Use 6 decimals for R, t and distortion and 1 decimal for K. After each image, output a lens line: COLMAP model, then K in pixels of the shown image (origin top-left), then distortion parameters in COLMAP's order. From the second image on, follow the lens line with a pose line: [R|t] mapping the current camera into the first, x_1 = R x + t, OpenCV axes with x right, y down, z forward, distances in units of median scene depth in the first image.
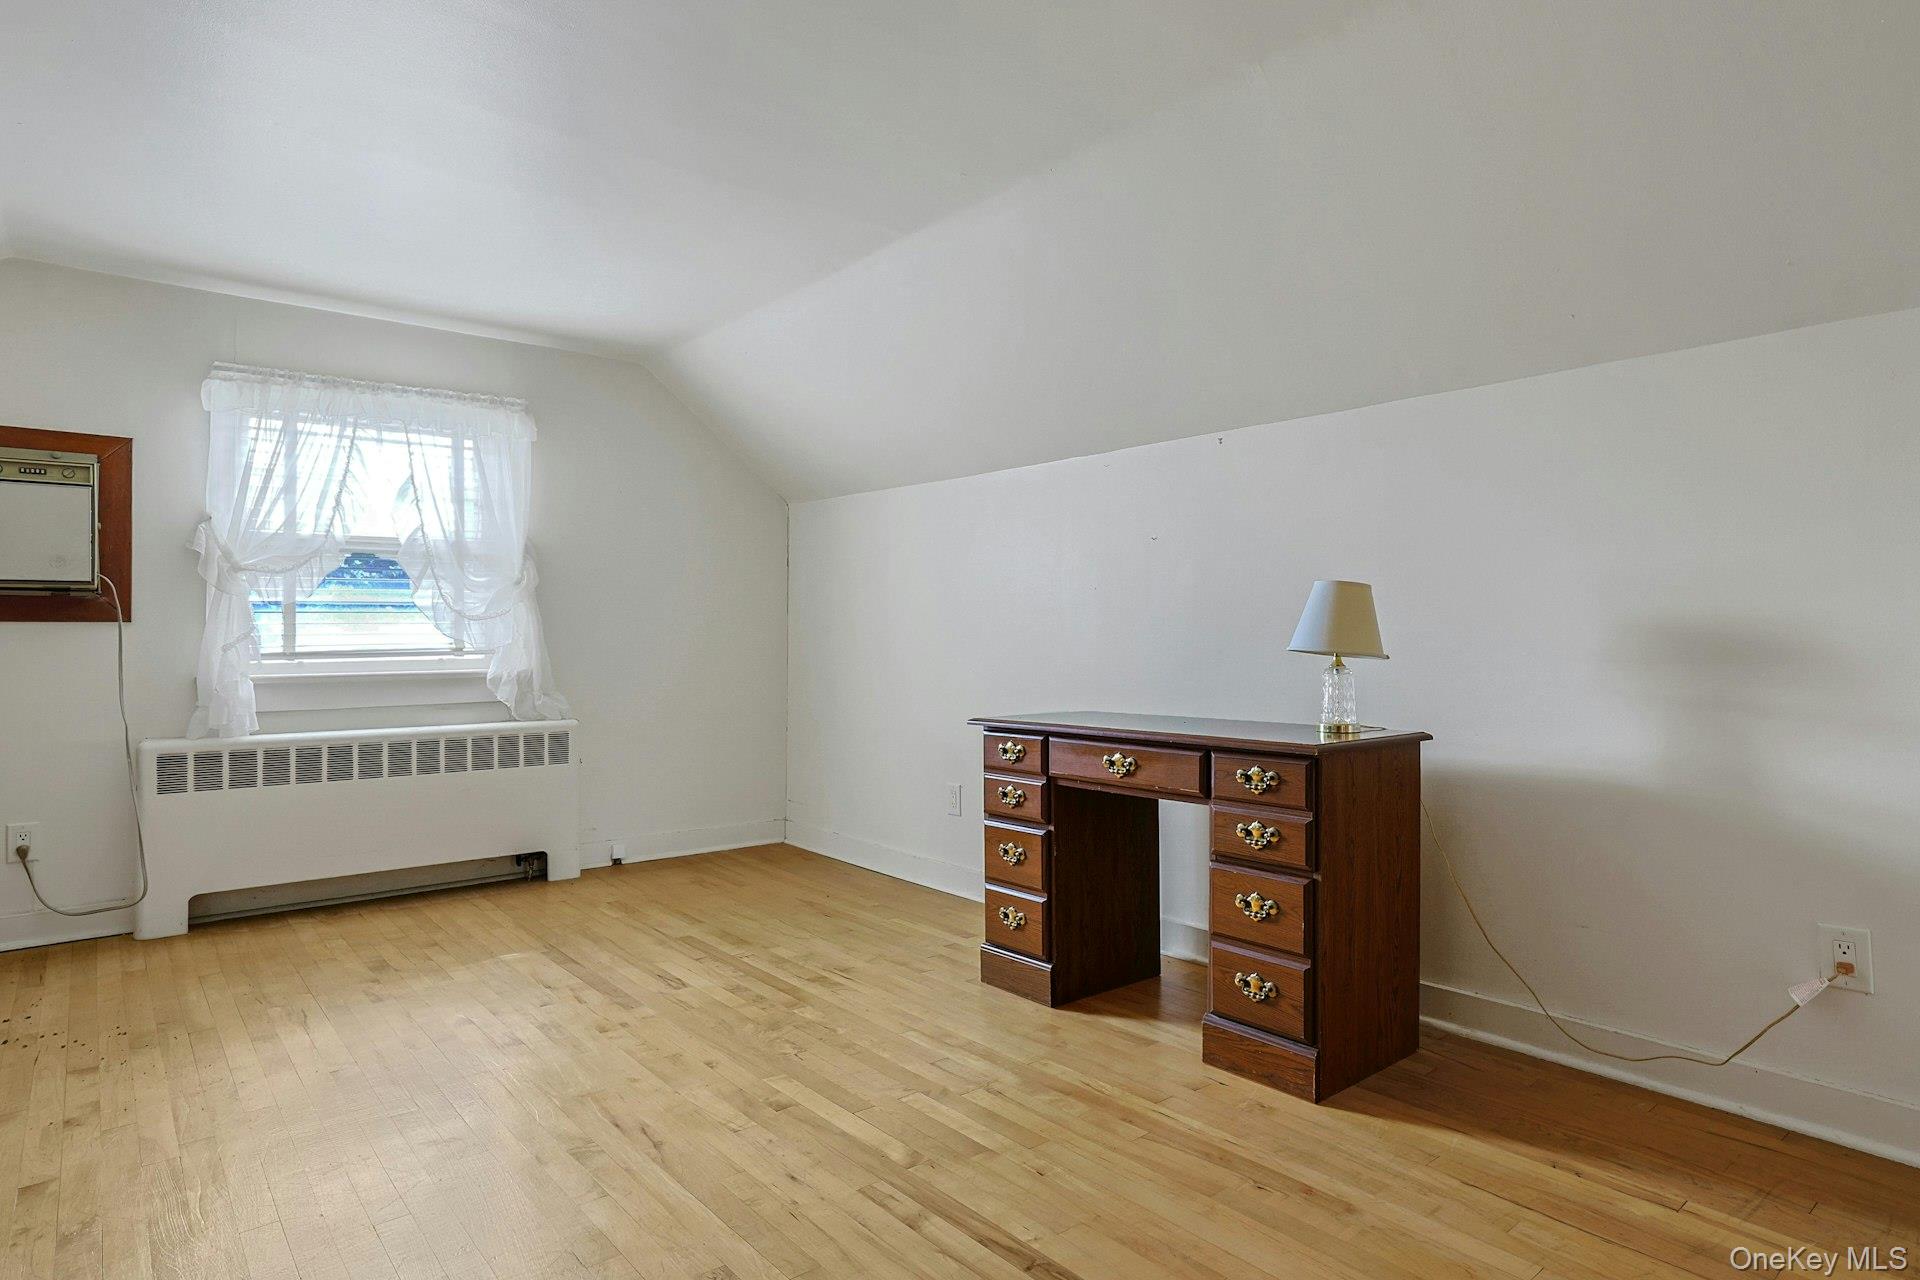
lens RADIAL K [[1022.7, 0, 960.0], [0, 1022.7, 640.0], [0, 0, 1]] dist [-0.002244, -0.000304]
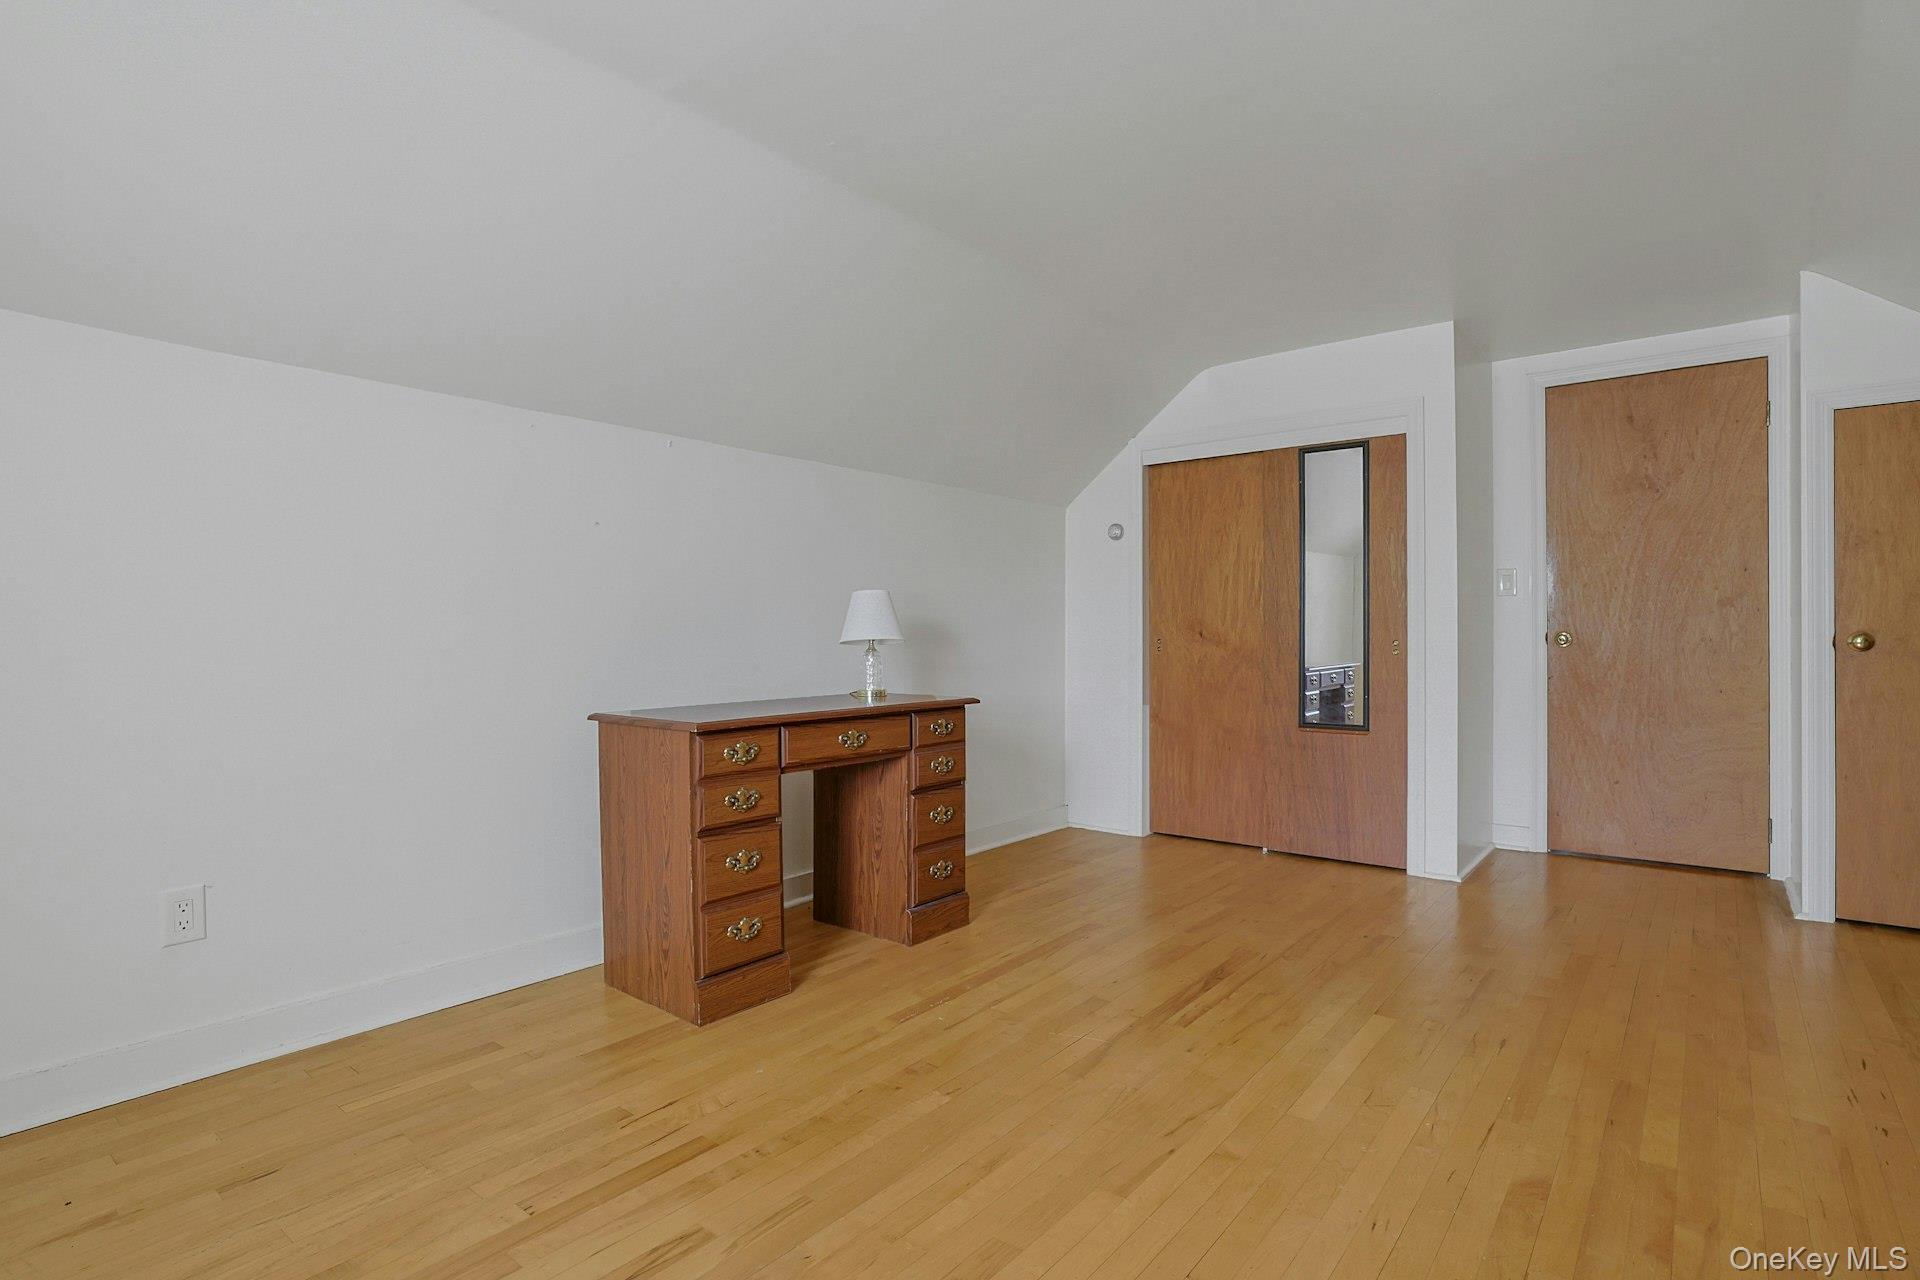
lens RADIAL K [[916.9, 0, 952.7], [0, 916.9, 629.5], [0, 0, 1]] dist [-0.002569, -0.000200]
pose [[-0.157048, 0.009347, 0.987547, -0.855309], [-0.003283, 0.999945, -0.009986, 0.007136], [-0.987585, -0.004810, -0.157009, 1.003546]]
